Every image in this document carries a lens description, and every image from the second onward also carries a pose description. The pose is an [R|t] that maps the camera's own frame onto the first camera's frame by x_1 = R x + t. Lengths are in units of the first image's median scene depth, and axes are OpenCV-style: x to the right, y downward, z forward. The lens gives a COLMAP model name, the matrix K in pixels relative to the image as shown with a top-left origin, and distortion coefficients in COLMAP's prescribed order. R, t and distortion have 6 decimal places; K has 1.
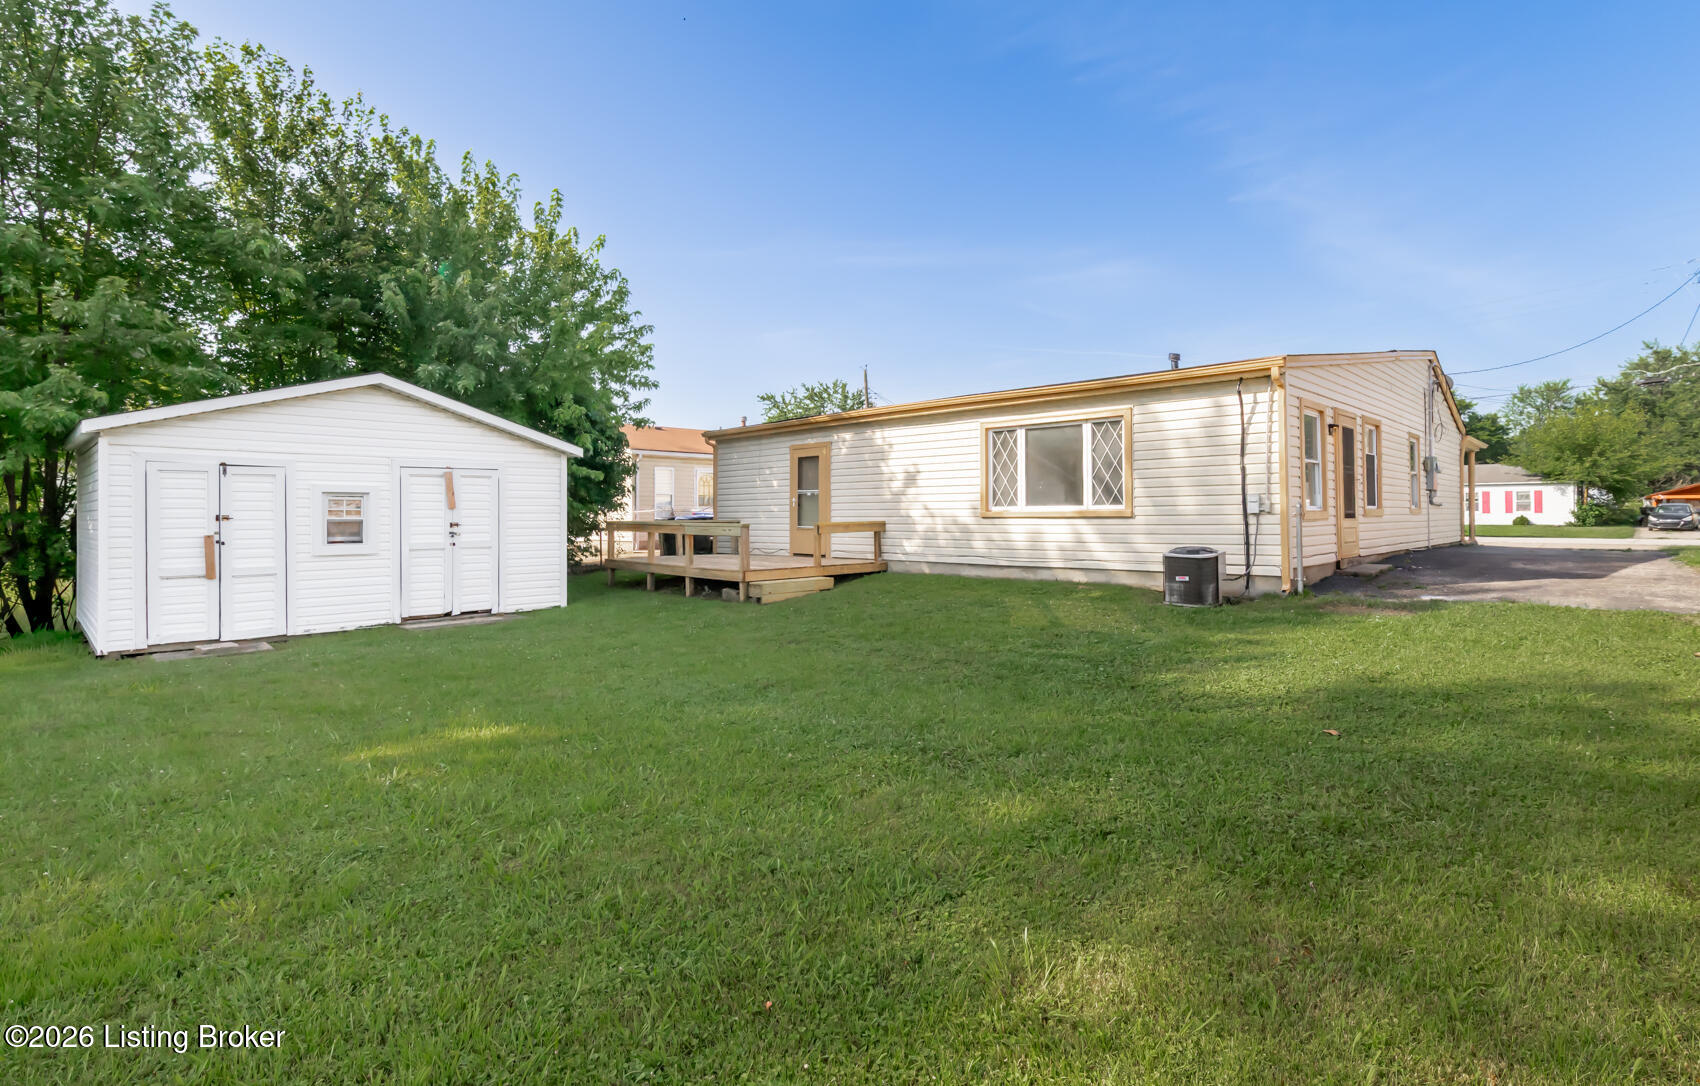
lens RADIAL K [[820.6, 0, 850.9], [0, 820.6, 509.1], [0, 0, 1]] dist [0.000851, 0.000070]
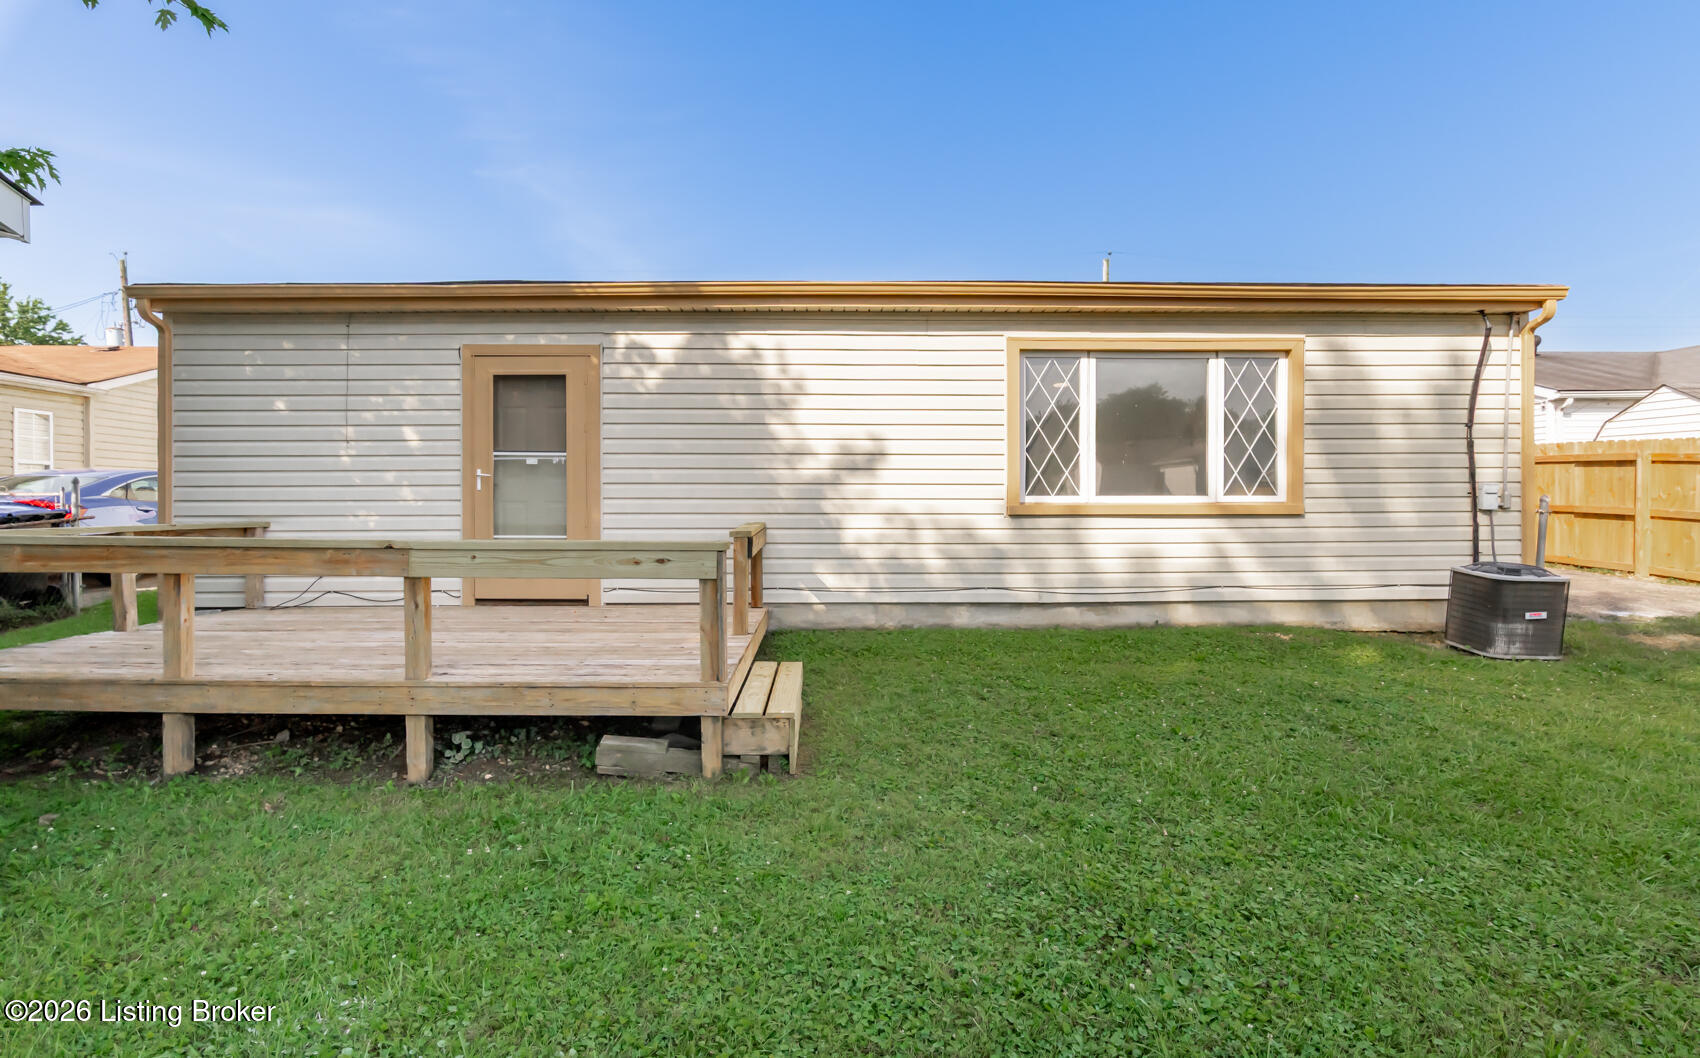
lens RADIAL K [[914.1, 0, 850.2], [0, 914.1, 498.1], [0, 0, 1]] dist [-0.001819, -0.000158]
pose [[0.698307, 0.004340, 0.715785, -0.344663], [-0.008118, 0.999965, 0.001857, -0.001473], [-0.715752, -0.007107, 0.698318, 0.669069]]
